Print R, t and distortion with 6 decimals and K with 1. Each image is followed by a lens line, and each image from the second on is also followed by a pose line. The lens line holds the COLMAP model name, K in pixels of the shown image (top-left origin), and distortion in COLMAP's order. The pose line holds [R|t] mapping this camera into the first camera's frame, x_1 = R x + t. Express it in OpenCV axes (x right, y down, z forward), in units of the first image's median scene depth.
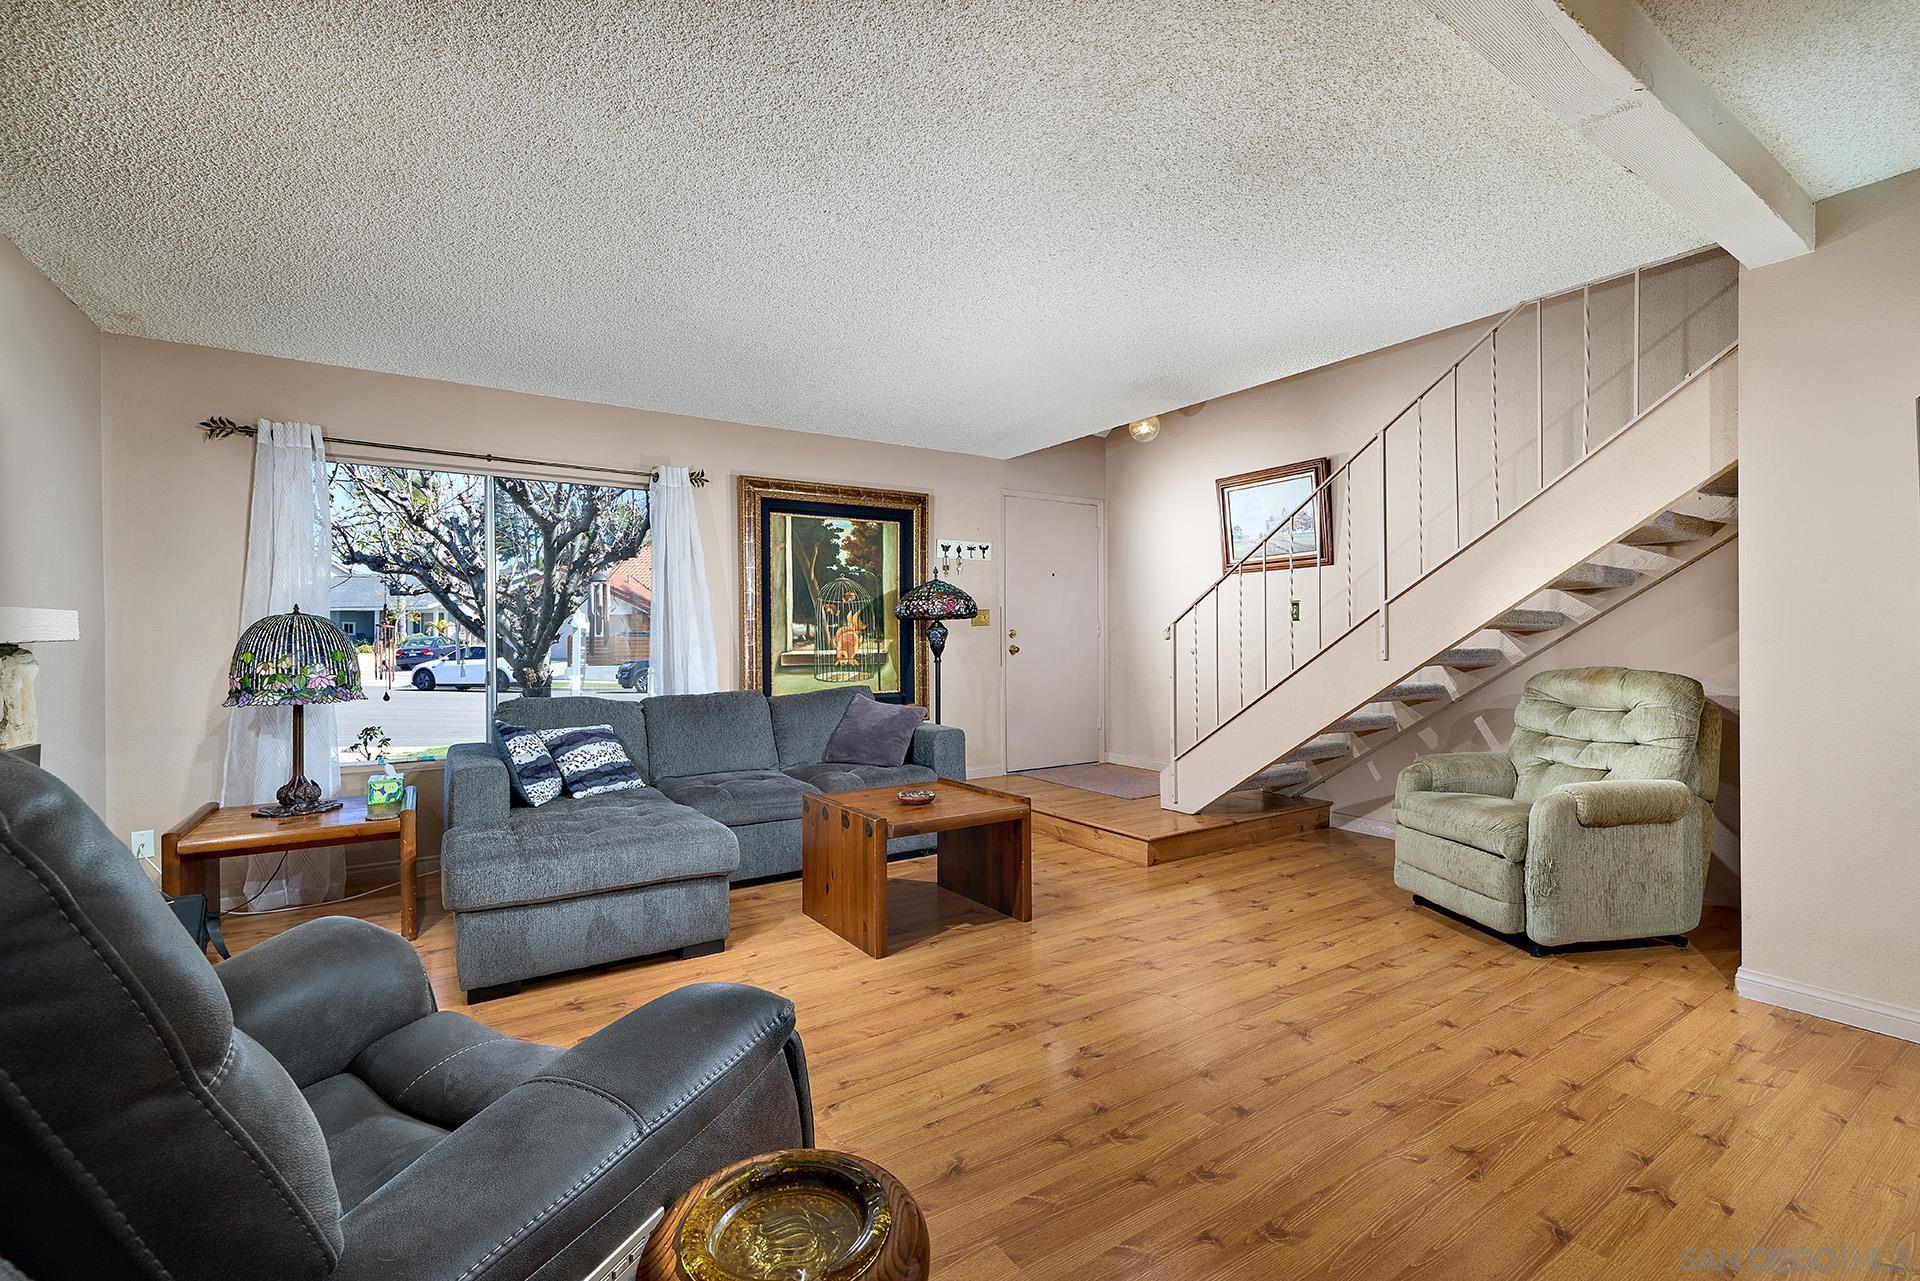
lens RADIAL K [[825.3, 0, 958.3], [0, 825.3, 633.0], [0, 0, 1]] dist [0.000230, 0.000422]
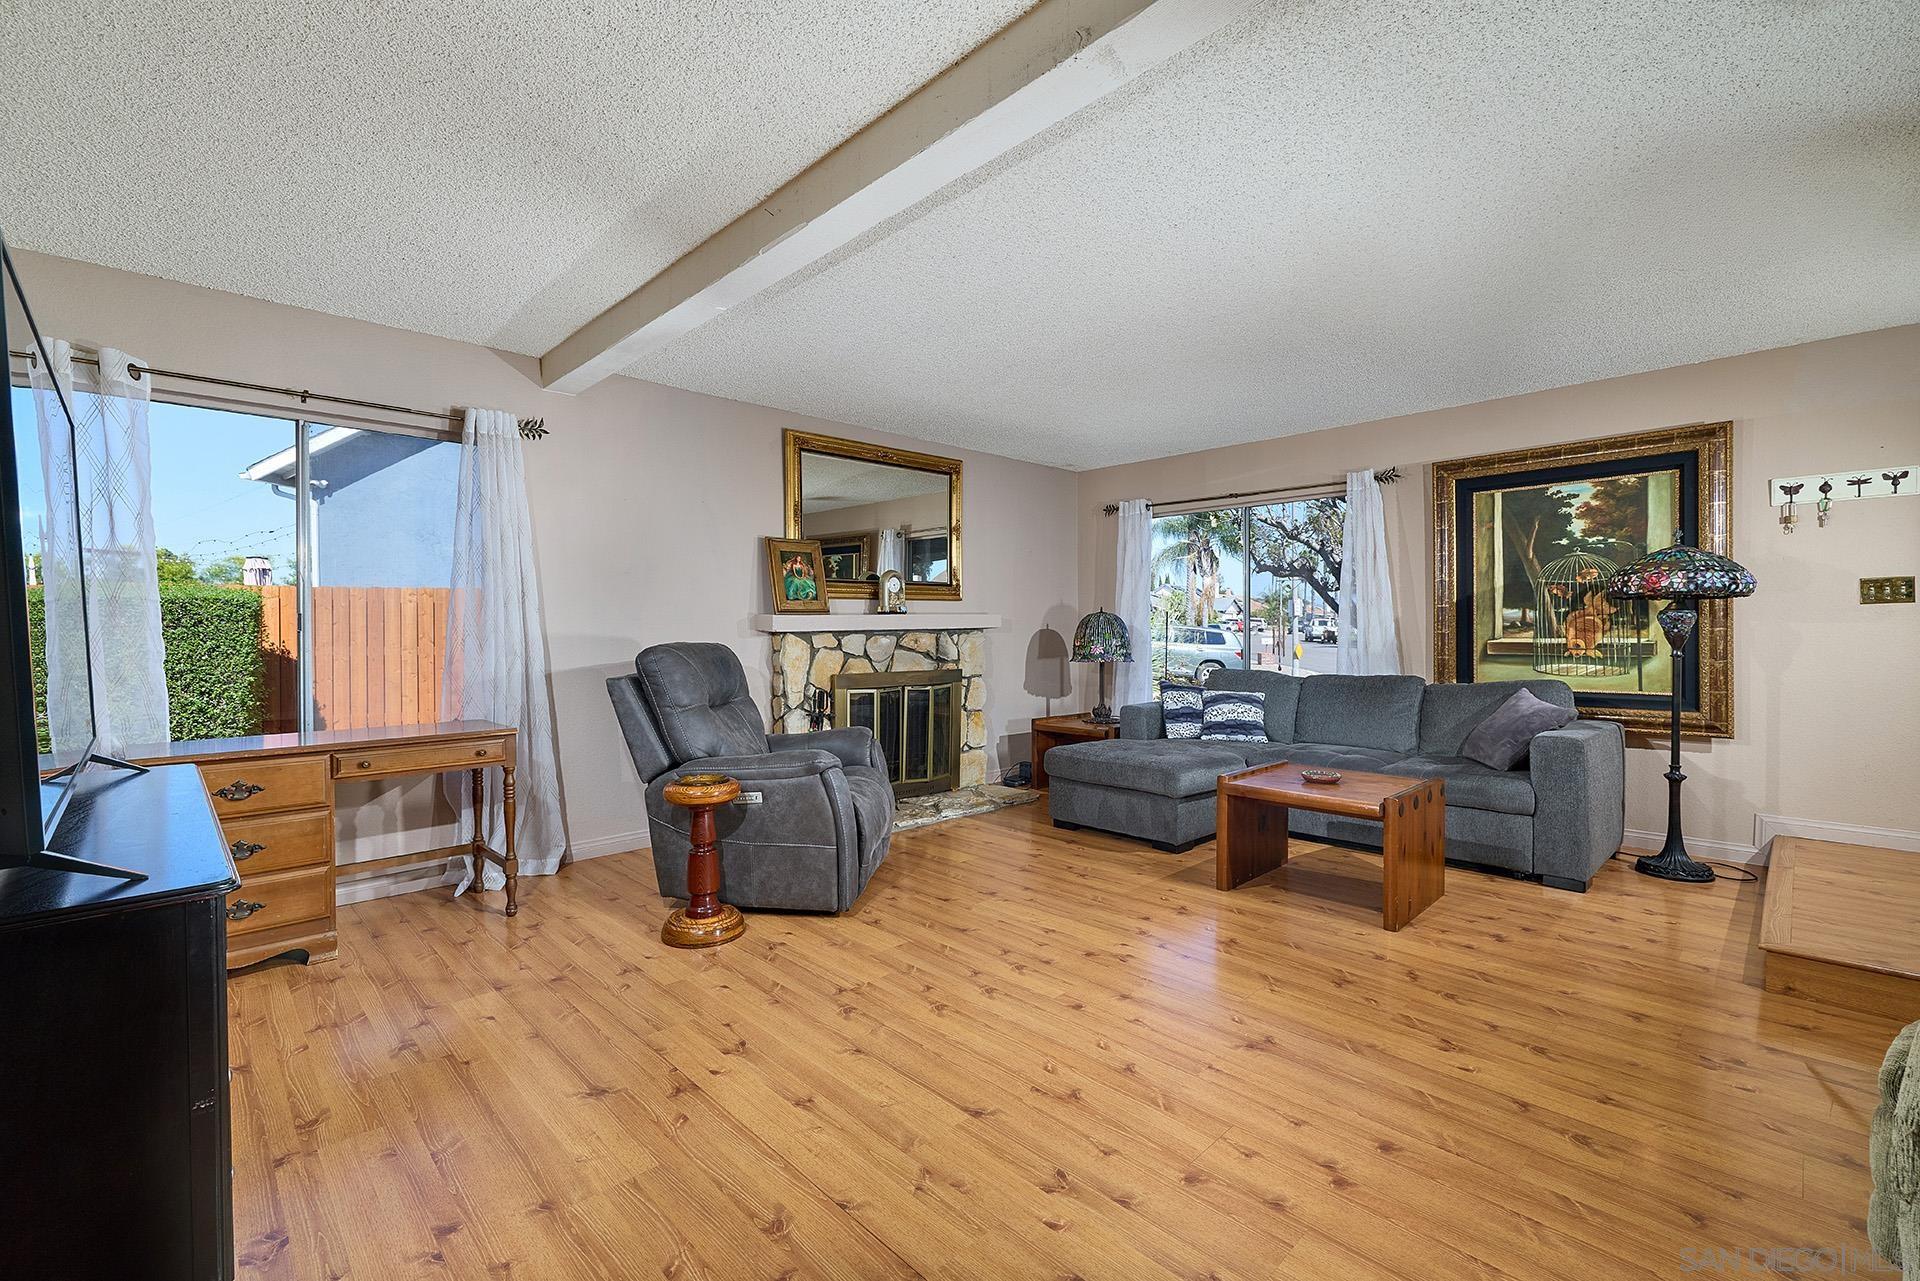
lens RADIAL K [[825.3, 0, 953.7], [0, 825.3, 638.4], [0, 0, 1]] dist [0.000230, 0.000422]
pose [[0.179417, 0.014674, -0.983664, 0.589004], [0.010748, 0.999800, 0.016876, -0.000518], [0.983714, -0.013601, 0.179223, 0.230911]]
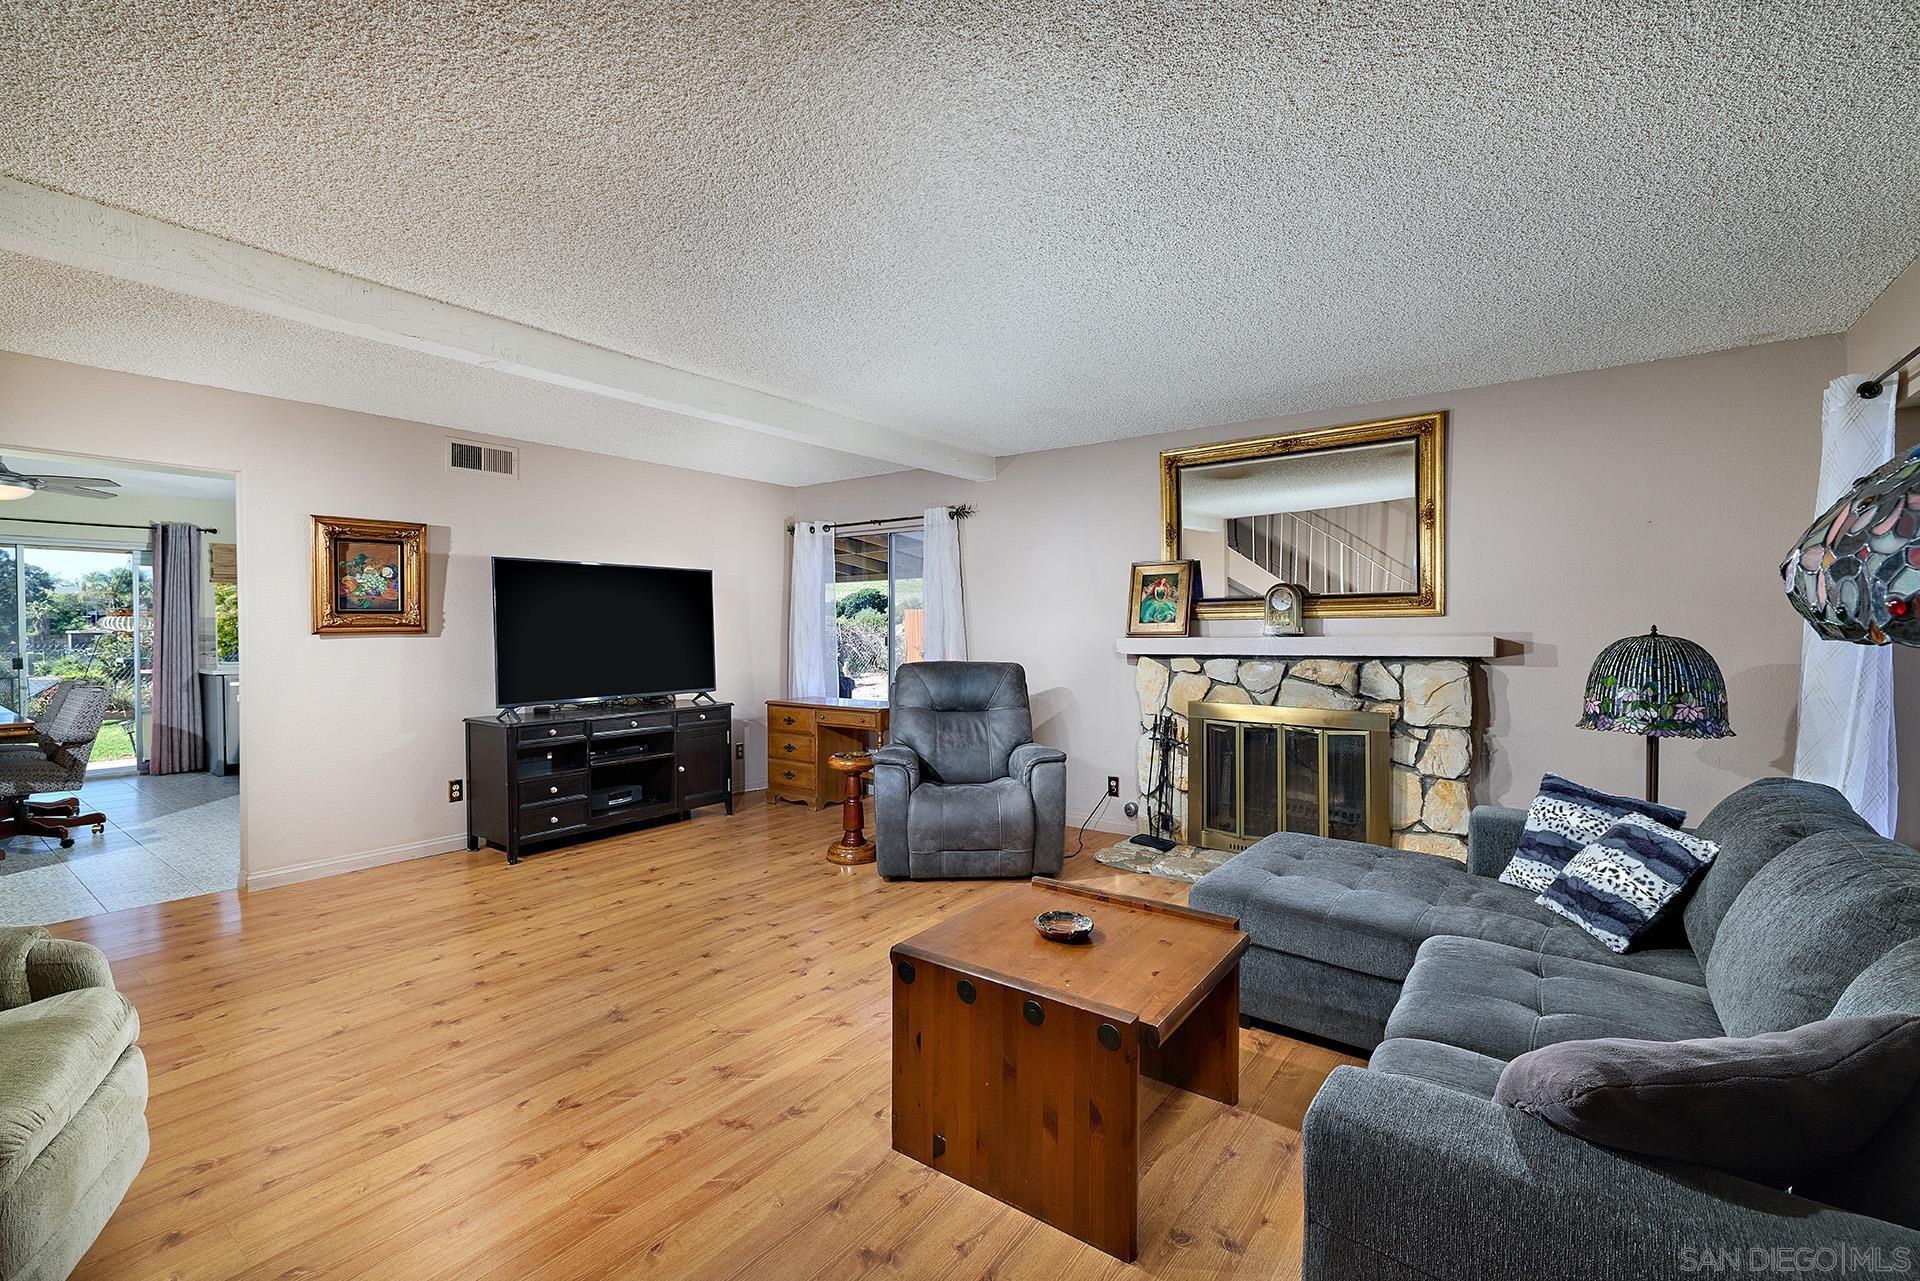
lens RADIAL K [[825.3, 0, 955.2], [0, 825.3, 633.3], [0, 0, 1]] dist [0.000230, 0.000422]
pose [[-0.942676, 0.007687, -0.333621, 0.160708], [0.007314, 0.999970, 0.002373, -0.021950], [0.333629, -0.000204, -0.942704, 1.039276]]
